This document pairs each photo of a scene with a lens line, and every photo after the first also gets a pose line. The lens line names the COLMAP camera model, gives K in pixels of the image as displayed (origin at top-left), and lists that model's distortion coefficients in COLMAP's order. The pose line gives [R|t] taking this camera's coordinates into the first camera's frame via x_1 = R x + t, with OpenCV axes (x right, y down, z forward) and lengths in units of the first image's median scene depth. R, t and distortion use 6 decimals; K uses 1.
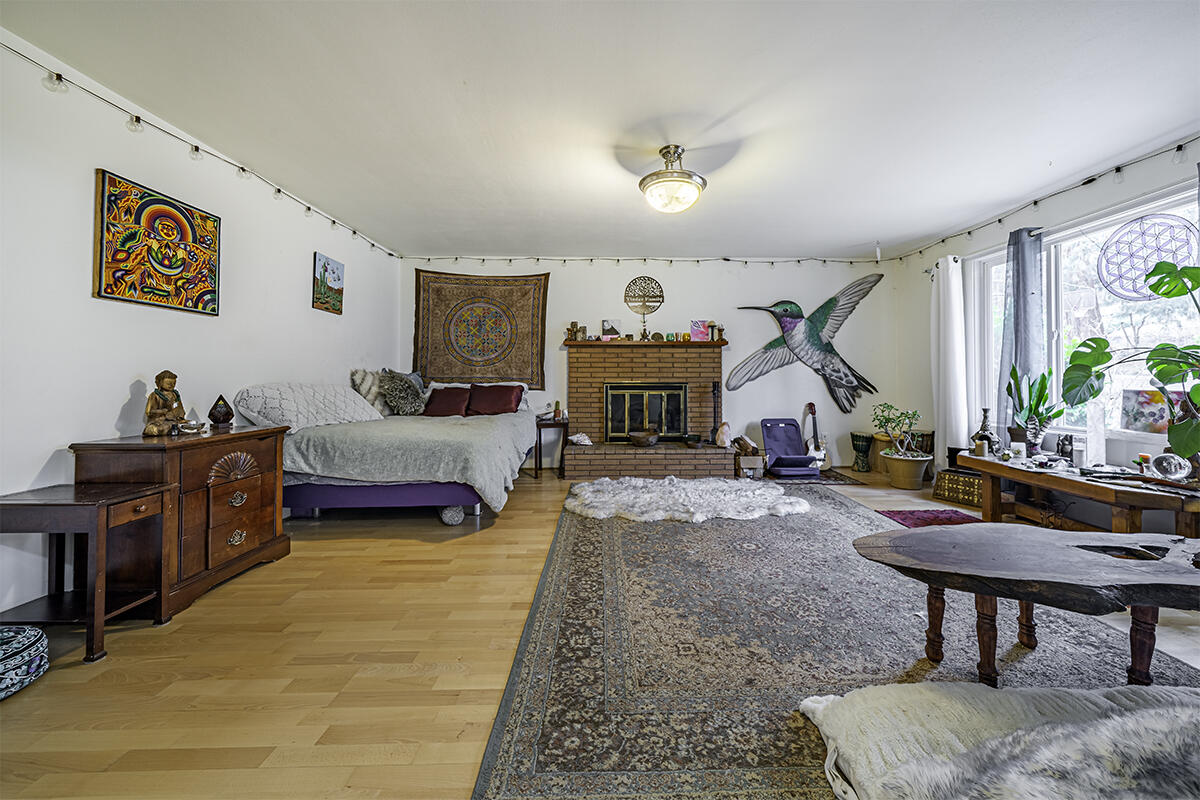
lens RADIAL K [[433.1, 0, 602.4], [0, 433.1, 363.5], [0, 0, 1]] dist [-0.000923, -0.000122]
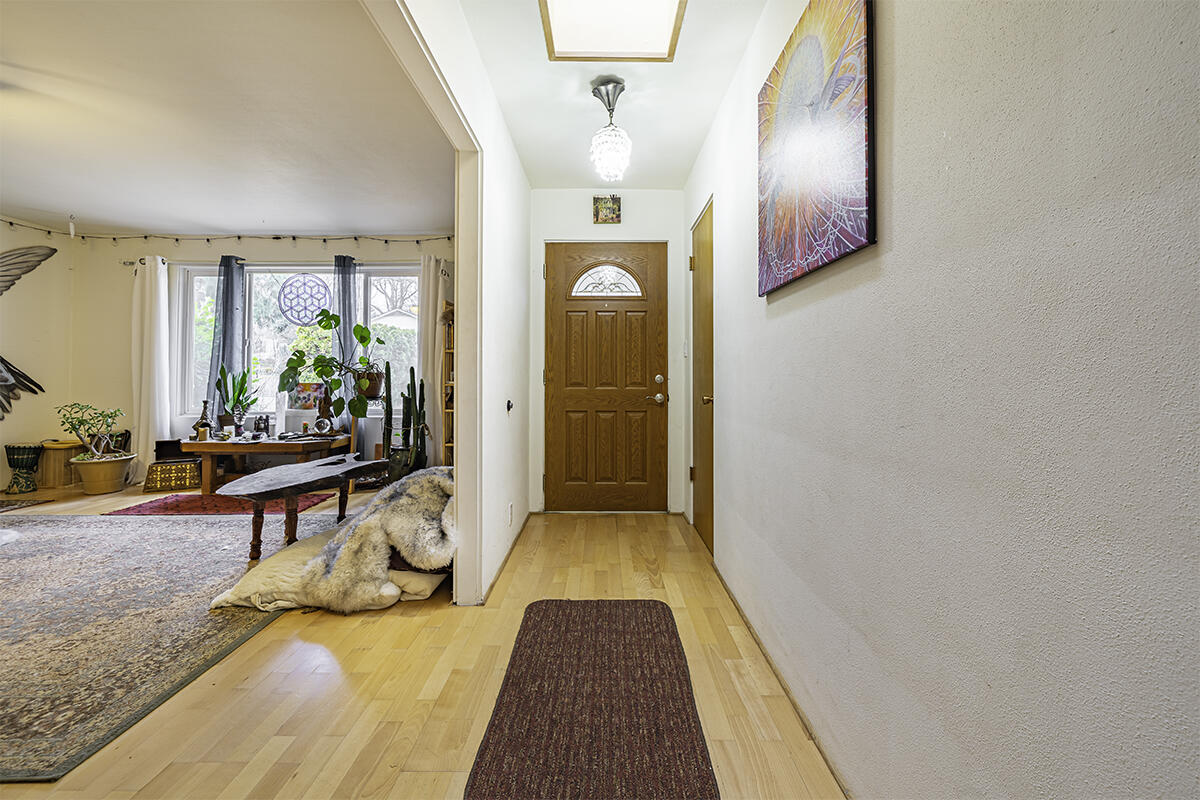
lens RADIAL K [[495.0, 0, 600.0], [0, 495.0, 400.0], [0, 0, 1]] dist [-0.000064, 0.000015]
pose [[0.027807, -0.047637, 0.998478, -0.456955], [-0.036472, 0.998150, 0.048637, -0.003212], [-0.998948, -0.037769, 0.026018, -0.120754]]
